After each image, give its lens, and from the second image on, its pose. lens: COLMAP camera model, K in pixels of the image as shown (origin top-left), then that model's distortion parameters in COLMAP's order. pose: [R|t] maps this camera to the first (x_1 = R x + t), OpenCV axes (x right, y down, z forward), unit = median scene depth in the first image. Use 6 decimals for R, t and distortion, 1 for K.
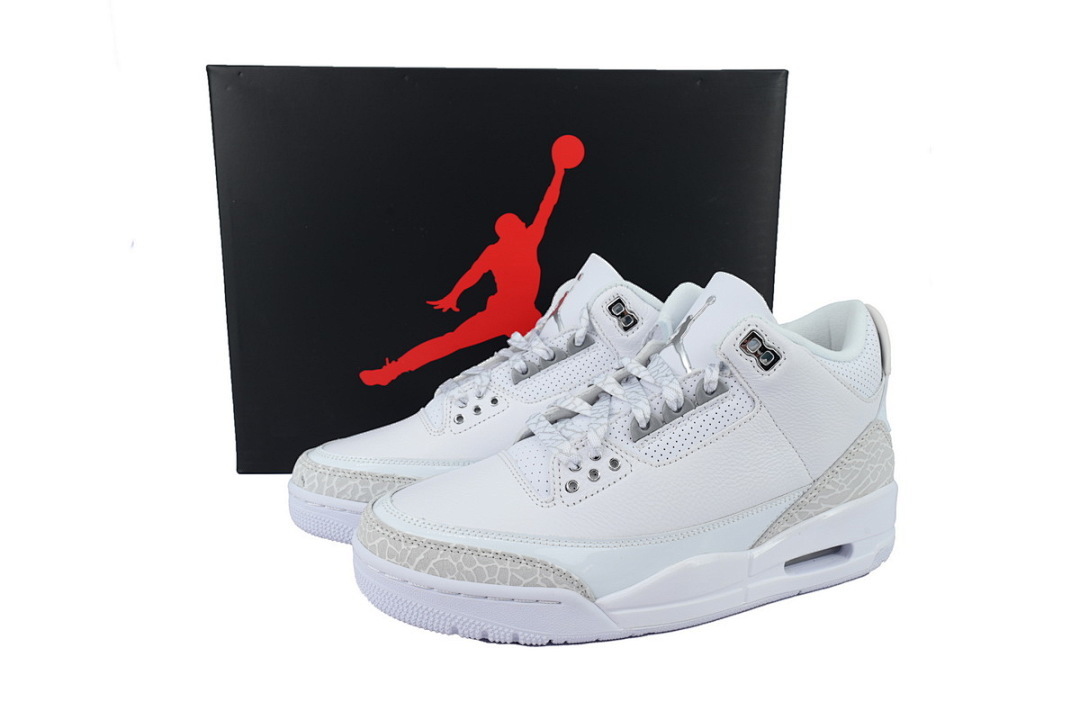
lens RADIAL K [[821.0, 0, 559.8], [0, 821.0, 381.2], [0, 0, 1]] dist [0.004669, 0.000790]
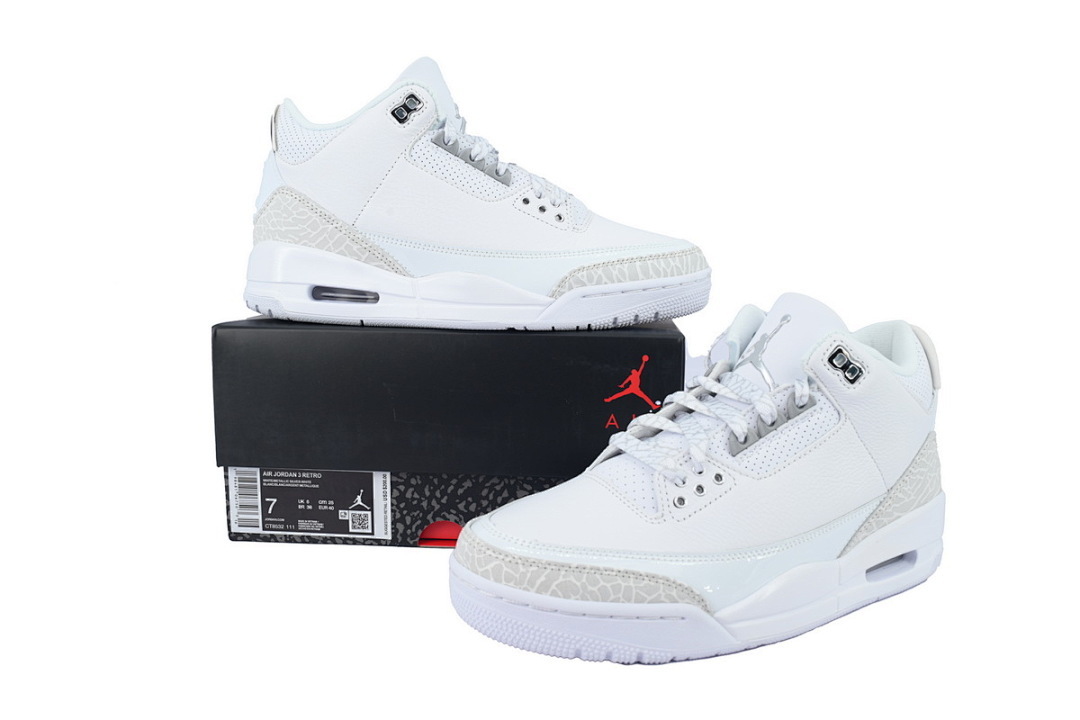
lens RADIAL K [[821.0, 0, 559.8], [0, 821.0, 381.2], [0, 0, 1]] dist [0.004669, 0.000790]
pose [[0.989388, -0.016071, 0.144403, -0.271534], [0.023817, 0.998359, -0.052075, 0.029533], [-0.143329, 0.054961, 0.988148, 0.020347]]
